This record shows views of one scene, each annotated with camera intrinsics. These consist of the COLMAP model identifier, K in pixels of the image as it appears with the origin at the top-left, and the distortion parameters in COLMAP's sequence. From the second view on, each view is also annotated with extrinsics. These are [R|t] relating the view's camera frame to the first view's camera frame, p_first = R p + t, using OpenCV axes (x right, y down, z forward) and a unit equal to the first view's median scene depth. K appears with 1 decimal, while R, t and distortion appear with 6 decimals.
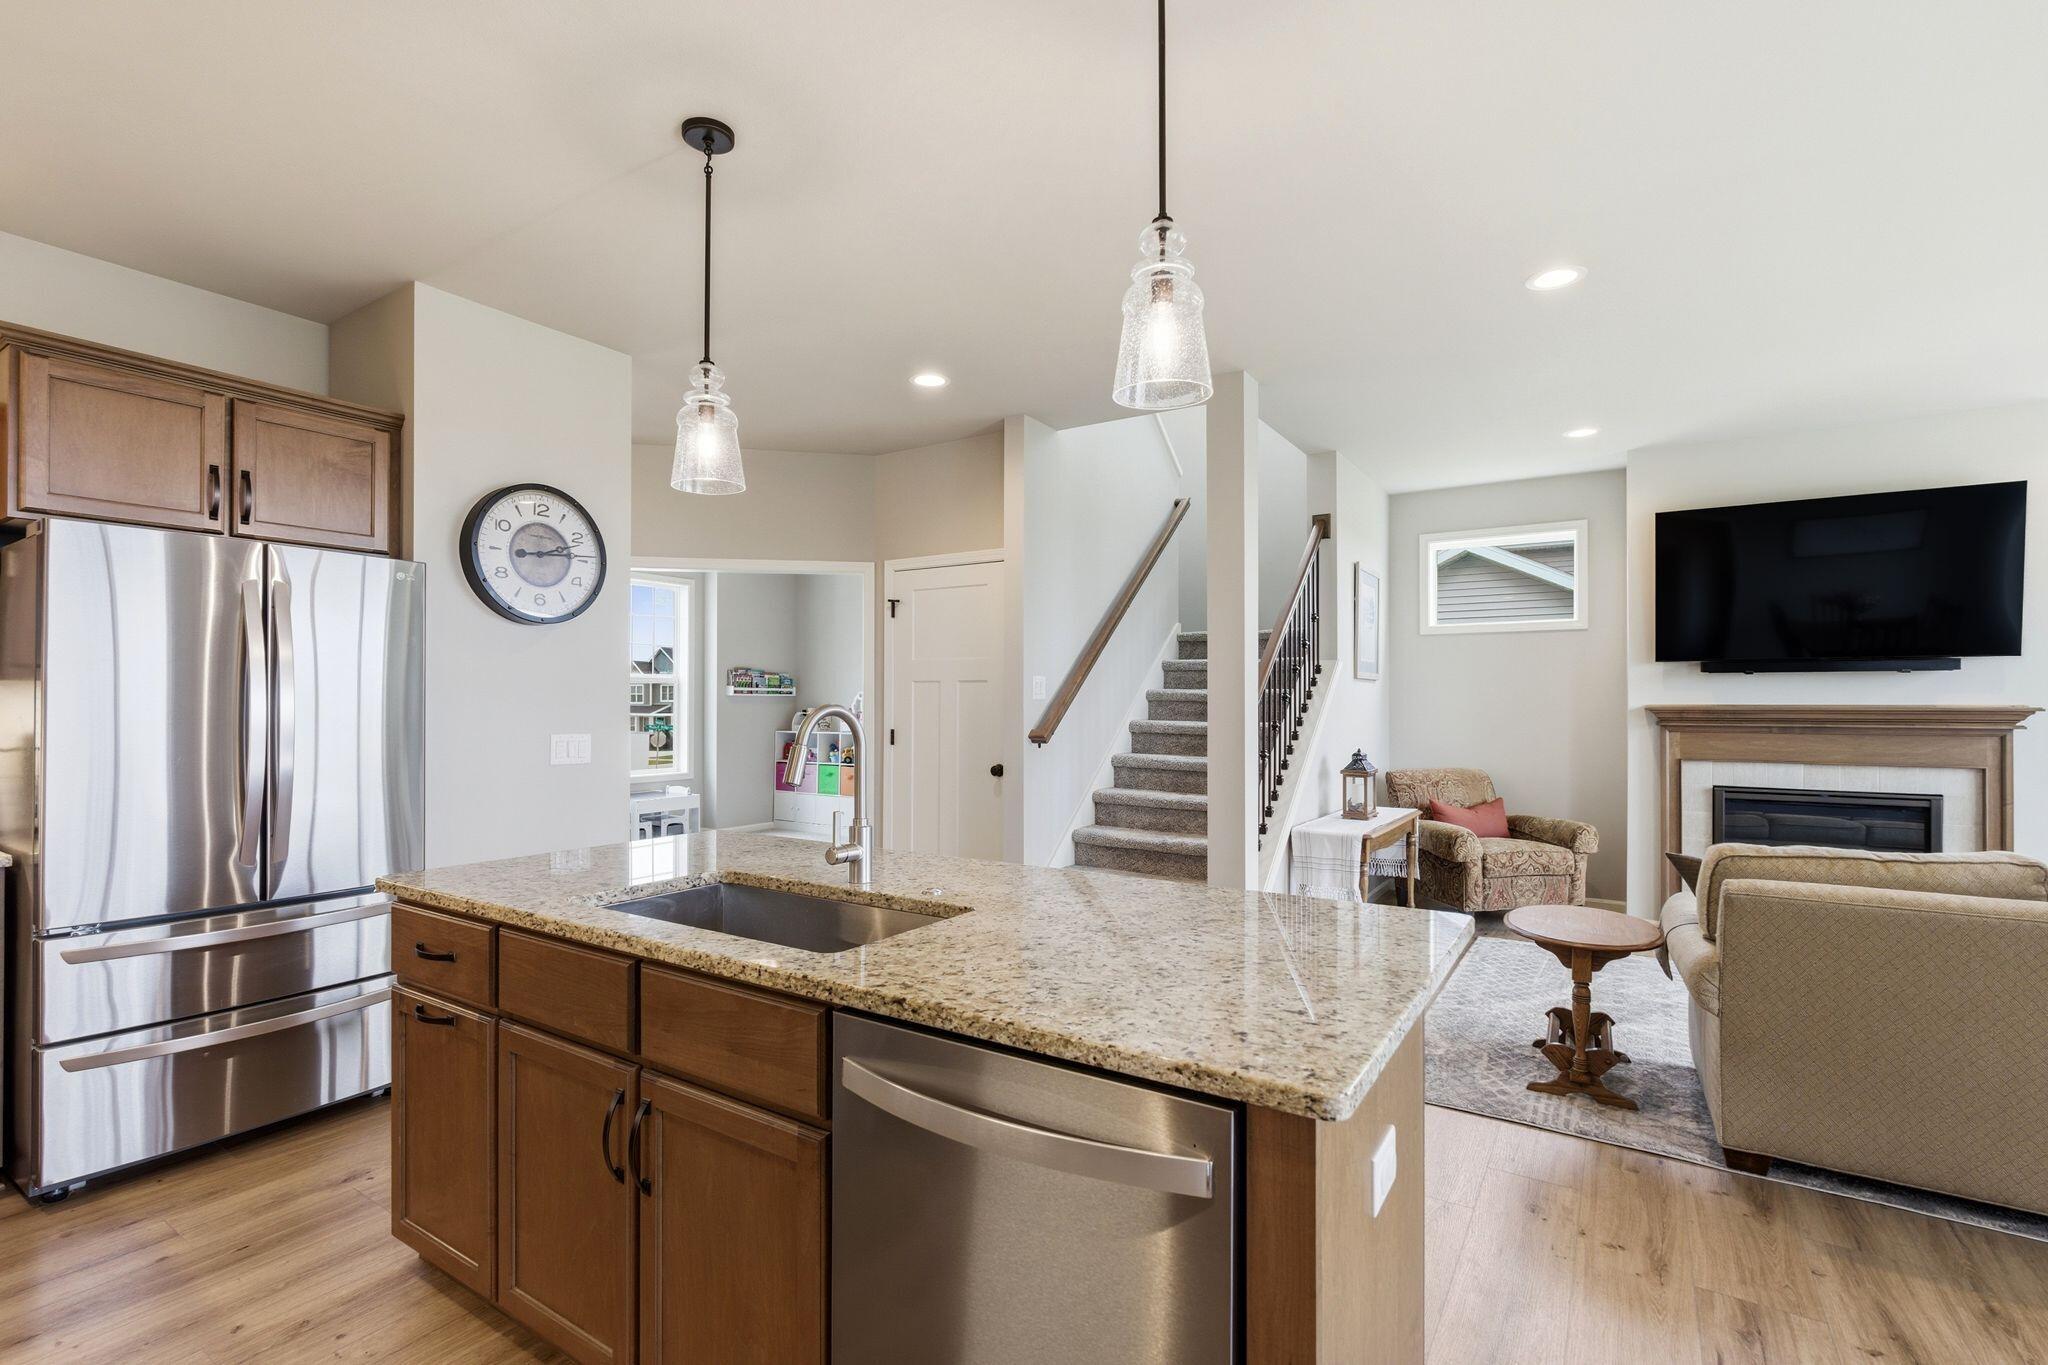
lens RADIAL K [[904.9, 0, 1024.0], [0, 904.9, 682.5], [0, 0, 1]] dist [-0.003163, -0.000172]
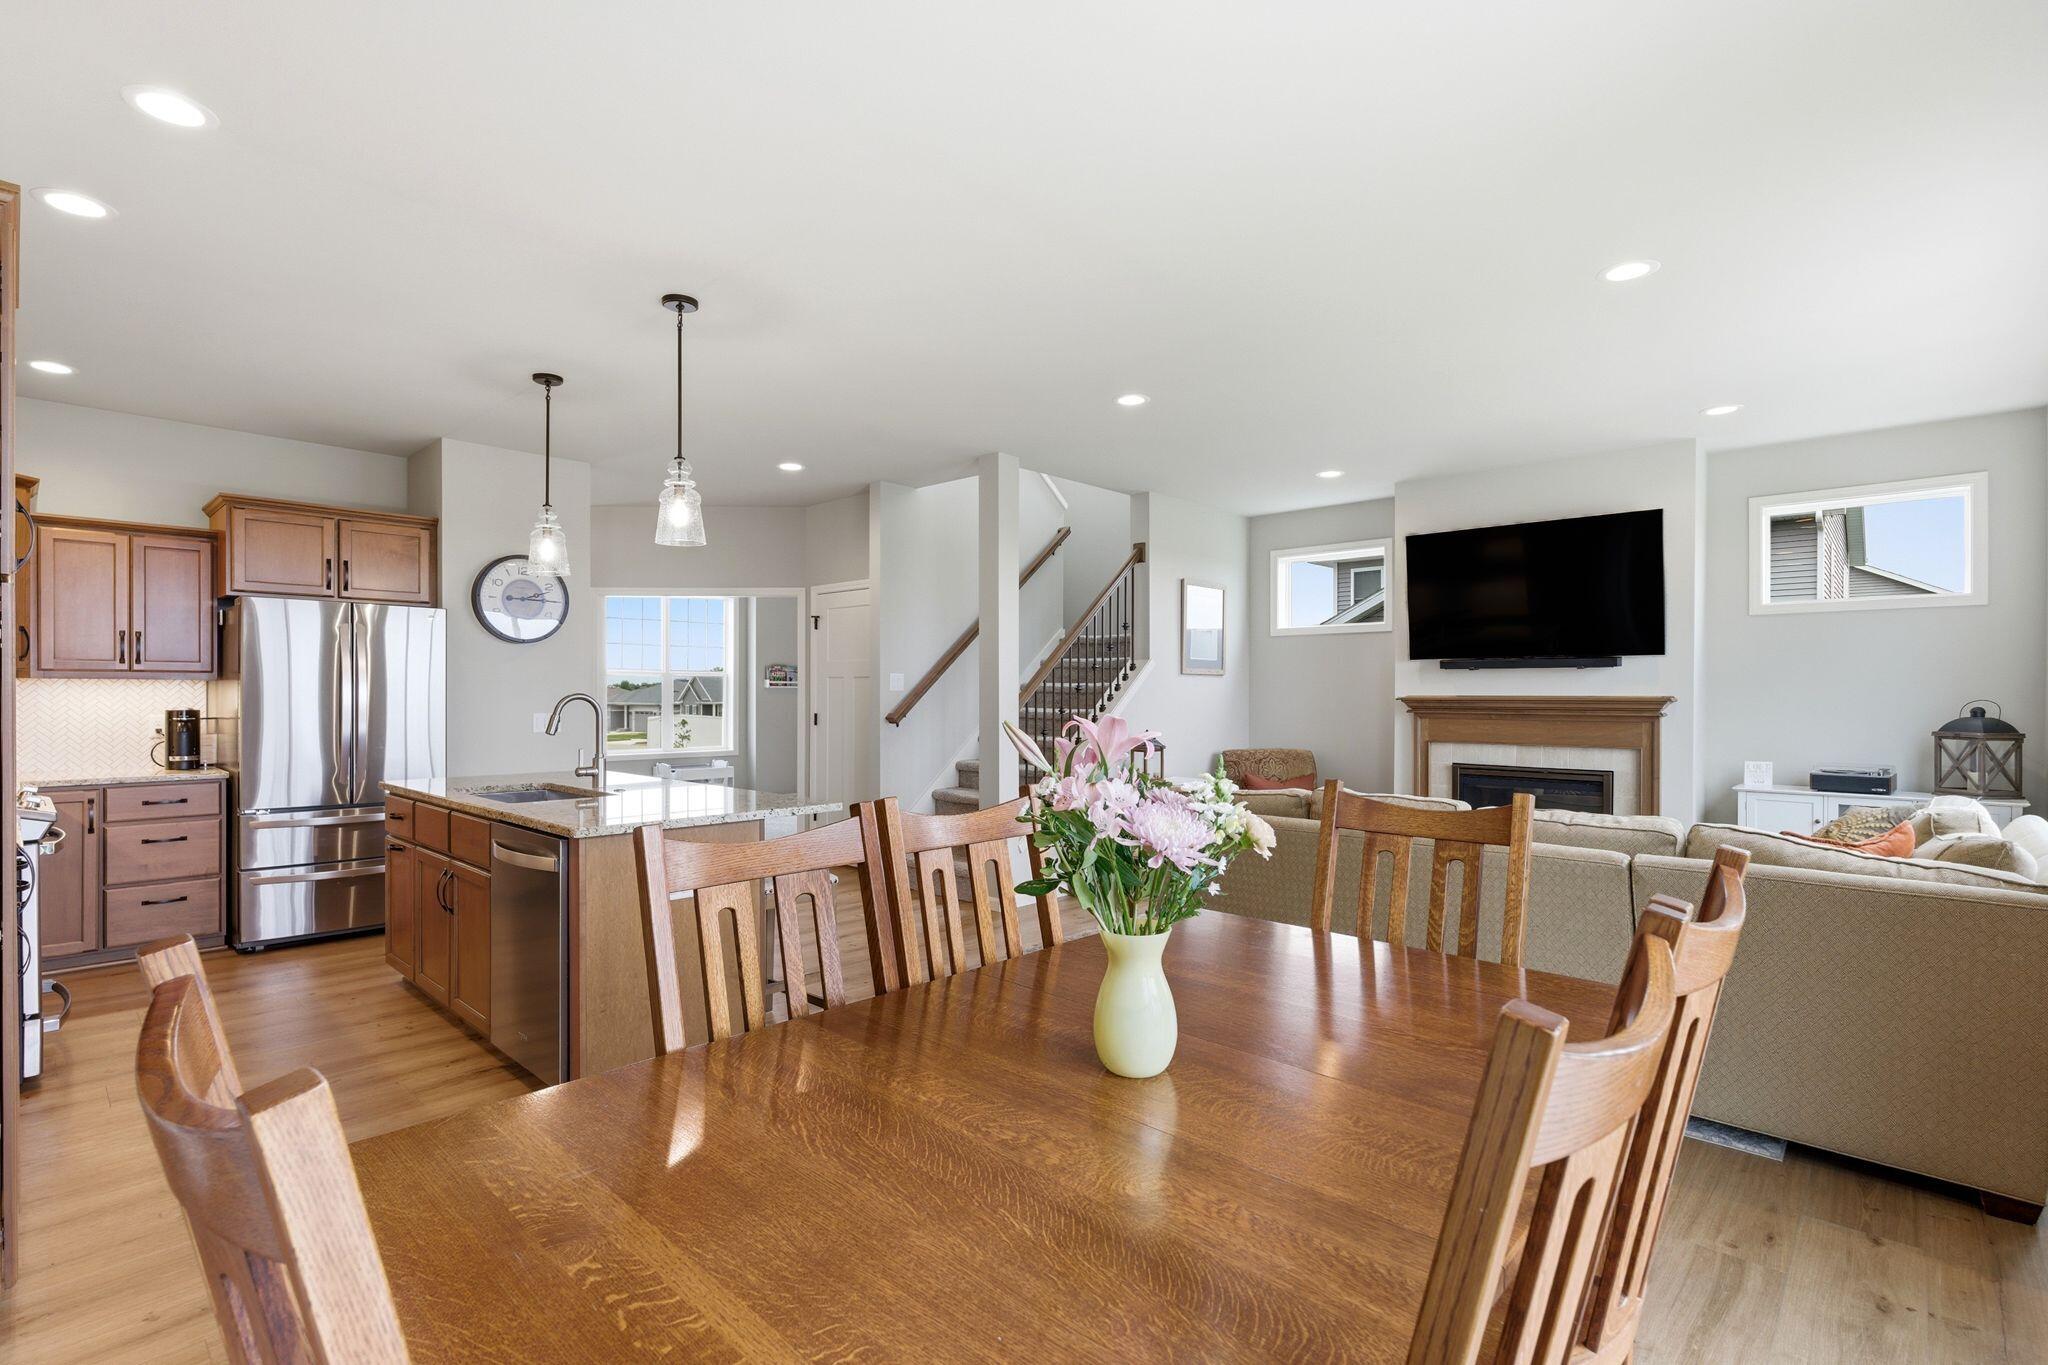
lens RADIAL K [[904.9, 0, 1024.0], [0, 904.9, 682.5], [0, 0, 1]] dist [-0.003163, -0.000172]
pose [[0.985173, -0.000133, -0.171566, 0.571540], [0.001904, 0.999947, 0.010155, -0.008291], [0.171556, -0.010331, 0.985120, -0.394540]]
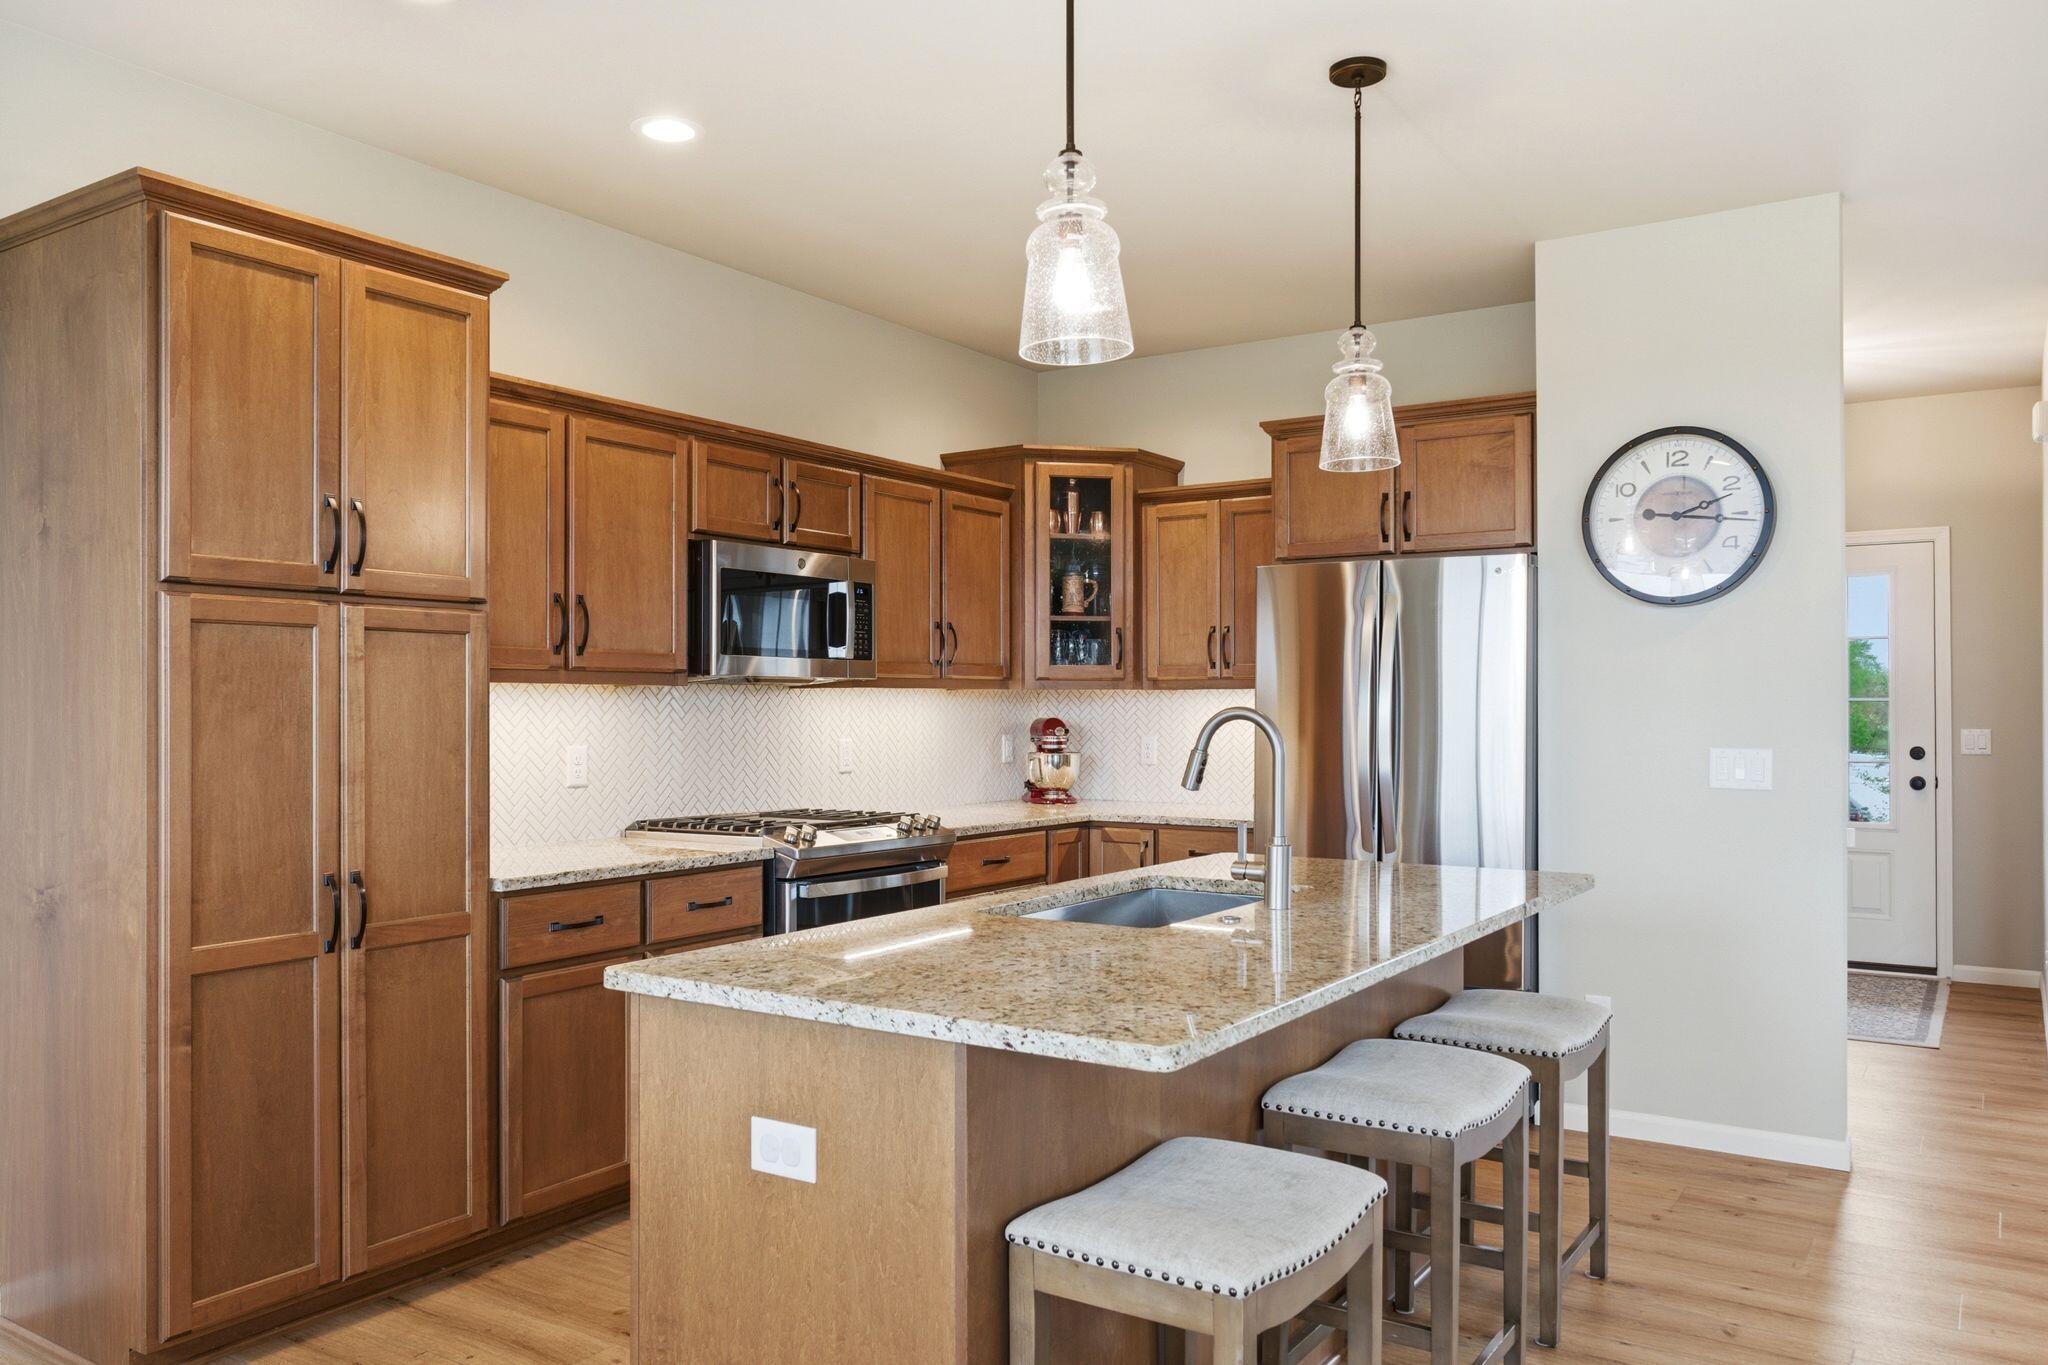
lens RADIAL K [[1473.0, 0, 1024.0], [0, 1473.0, 682.5], [0, 0, 1]] dist [-0.005291, -0.001077]
pose [[-0.018452, -0.015768, -0.999705, 0.699384], [0.020063, 0.999668, -0.016138, 0.010777], [0.999628, -0.020355, -0.018129, 0.430623]]
